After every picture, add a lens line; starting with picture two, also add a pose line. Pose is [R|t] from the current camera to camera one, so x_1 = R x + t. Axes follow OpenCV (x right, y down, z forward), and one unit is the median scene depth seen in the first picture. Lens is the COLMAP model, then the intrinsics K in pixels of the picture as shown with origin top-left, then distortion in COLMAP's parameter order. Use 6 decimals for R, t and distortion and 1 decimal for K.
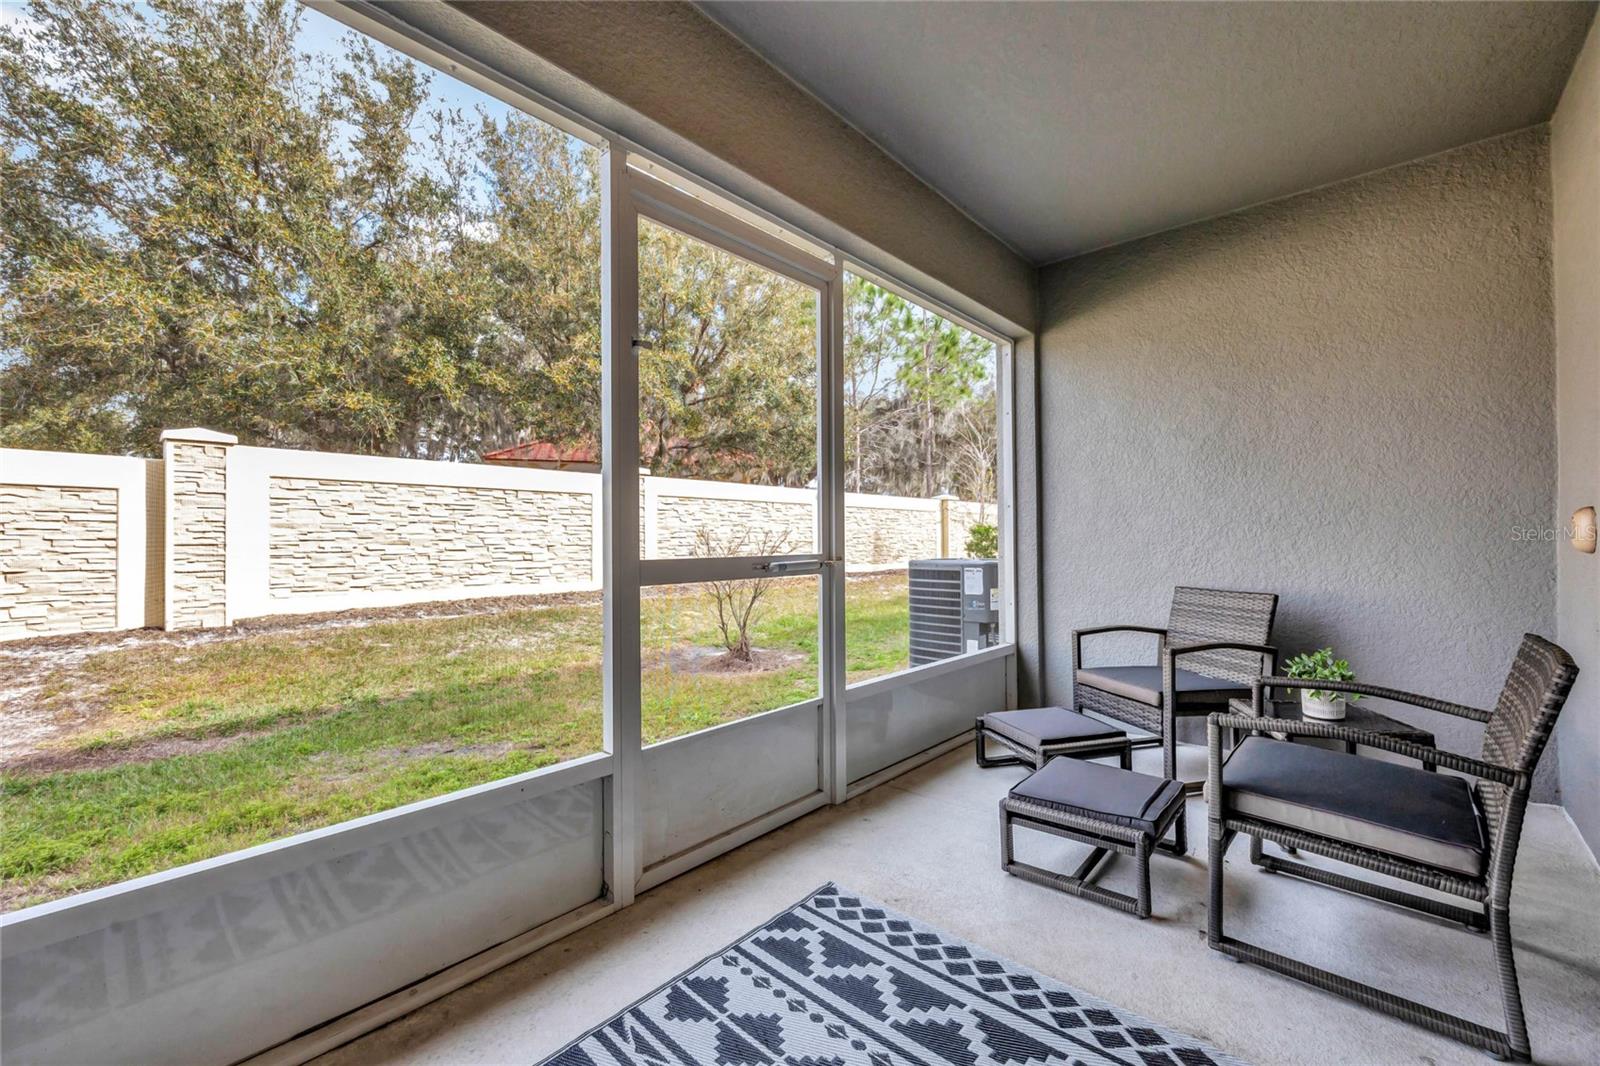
lens RADIAL K [[626.9, 0, 800.0], [0, 626.9, 533.0], [0, 0, 1]] dist [-0.016717, -0.000403]
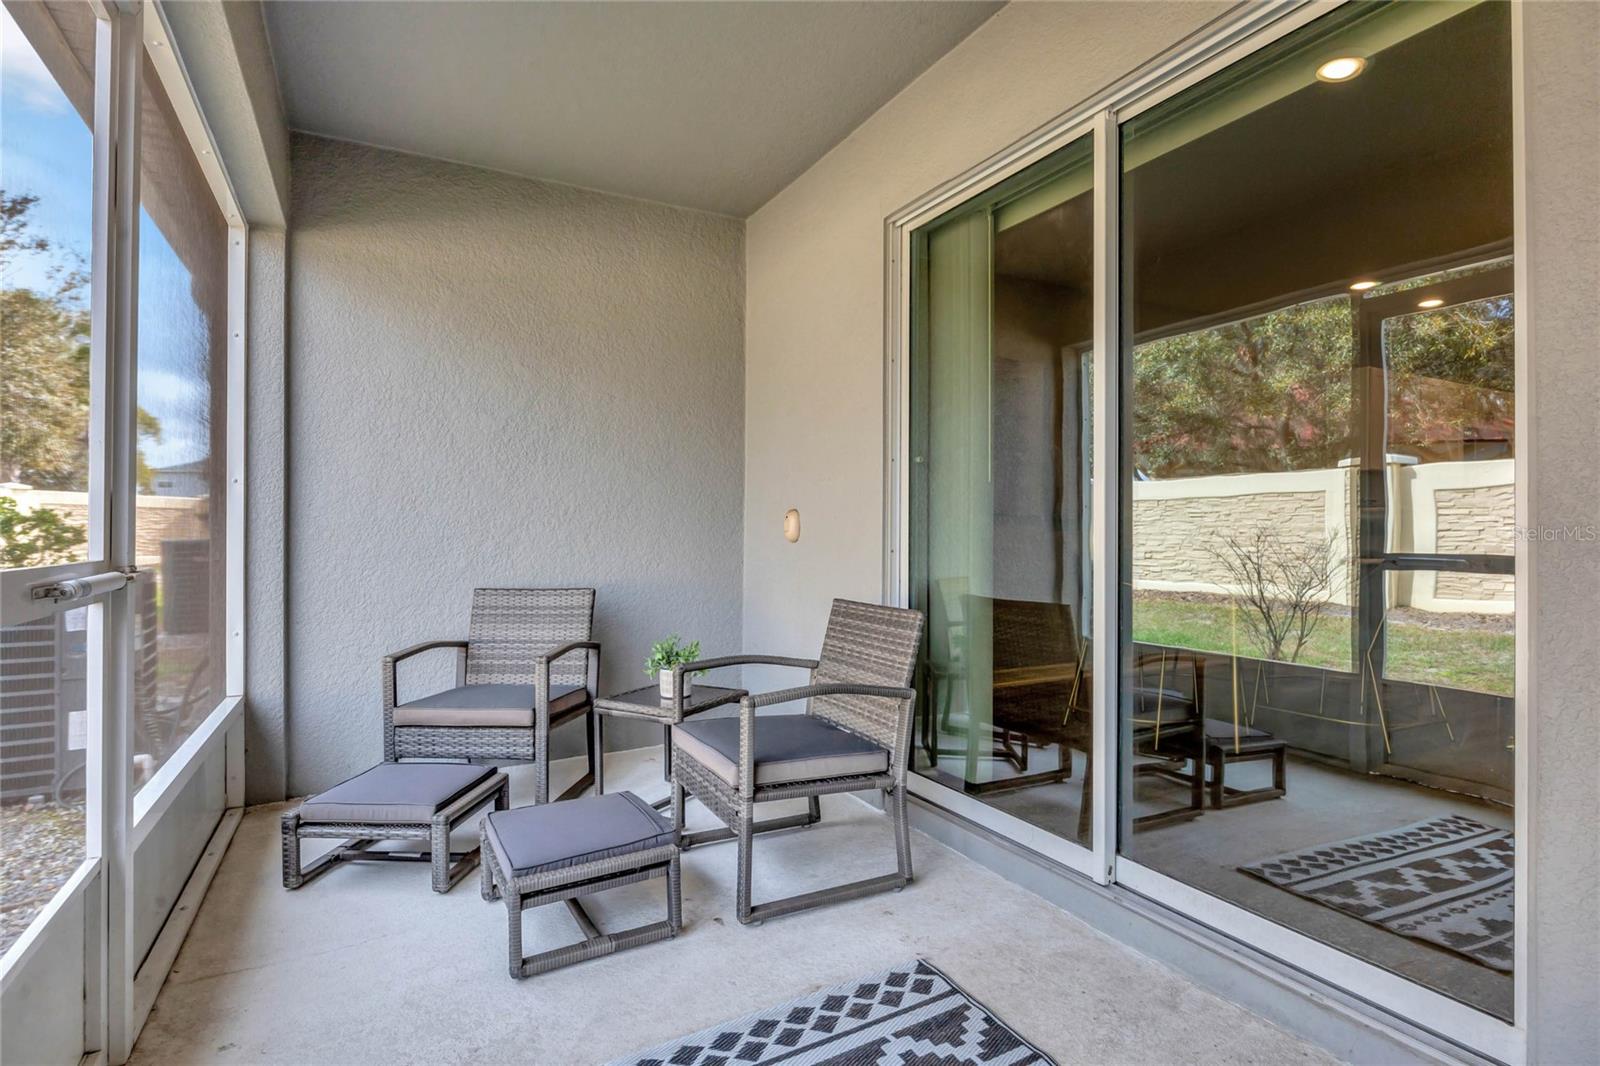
lens RADIAL K [[795.1, 0, 800.0], [0, 795.1, 533.0], [0, 0, 1]] dist [-0.040433, 0.001237]
pose [[0.321624, 0.000631, 0.946867, -0.341366], [-0.006974, 0.999974, 0.001702, 0.006618], [-0.946842, -0.007151, 0.321620, 0.297426]]
